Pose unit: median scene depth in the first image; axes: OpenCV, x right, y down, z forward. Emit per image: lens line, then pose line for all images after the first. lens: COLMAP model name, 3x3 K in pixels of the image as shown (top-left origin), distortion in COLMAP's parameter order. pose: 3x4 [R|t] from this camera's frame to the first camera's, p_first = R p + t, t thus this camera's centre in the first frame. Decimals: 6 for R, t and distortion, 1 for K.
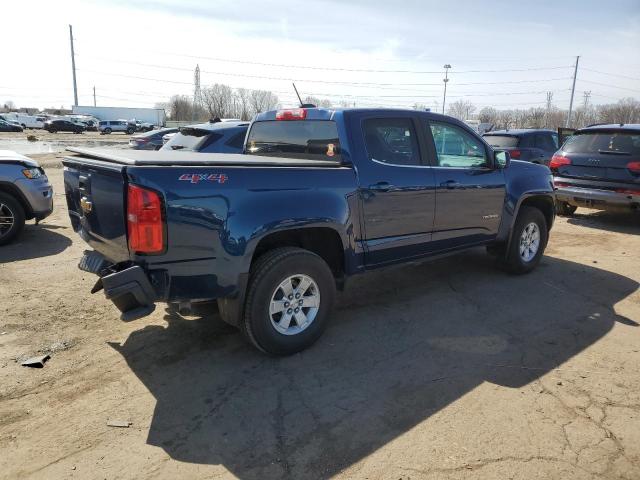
lens RADIAL K [[495.9, 0, 298.8], [0, 495.9, 240.0], [0, 0, 1]] dist [0.017130, 0.003310]
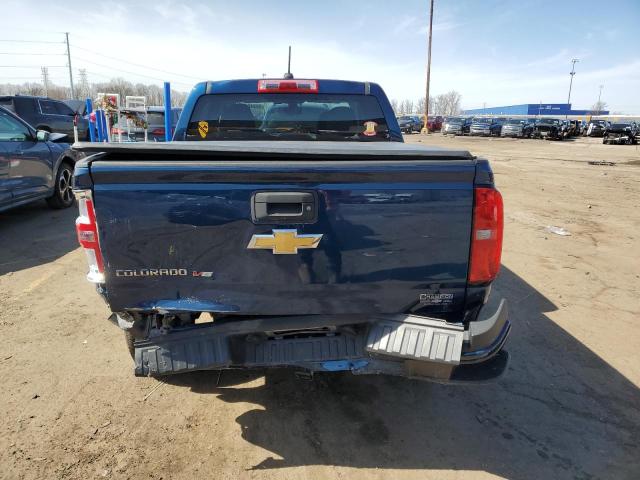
lens RADIAL K [[507.6, 0, 306.4], [0, 507.6, 239.7], [0, 0, 1]] dist [0.028581, 0.004539]
pose [[0.597140, -0.203087, 0.776002, -0.659483], [0.175292, 0.977075, 0.120821, -0.105122], [-0.782749, 0.063880, 0.619050, 0.482482]]
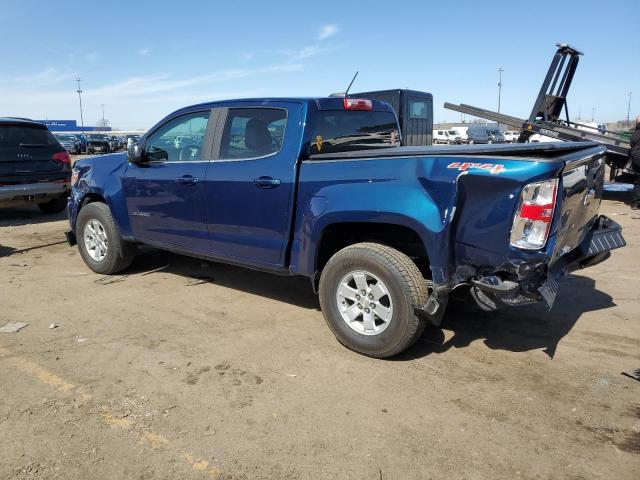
lens RADIAL K [[507.6, 0, 306.4], [0, 507.6, 239.7], [0, 0, 1]] dist [0.028581, 0.004539]
pose [[-0.273446, -0.216874, 0.937119, -0.932442], [0.219290, 0.934539, 0.280265, -0.297797], [-0.936557, 0.282139, -0.207988, 1.335773]]
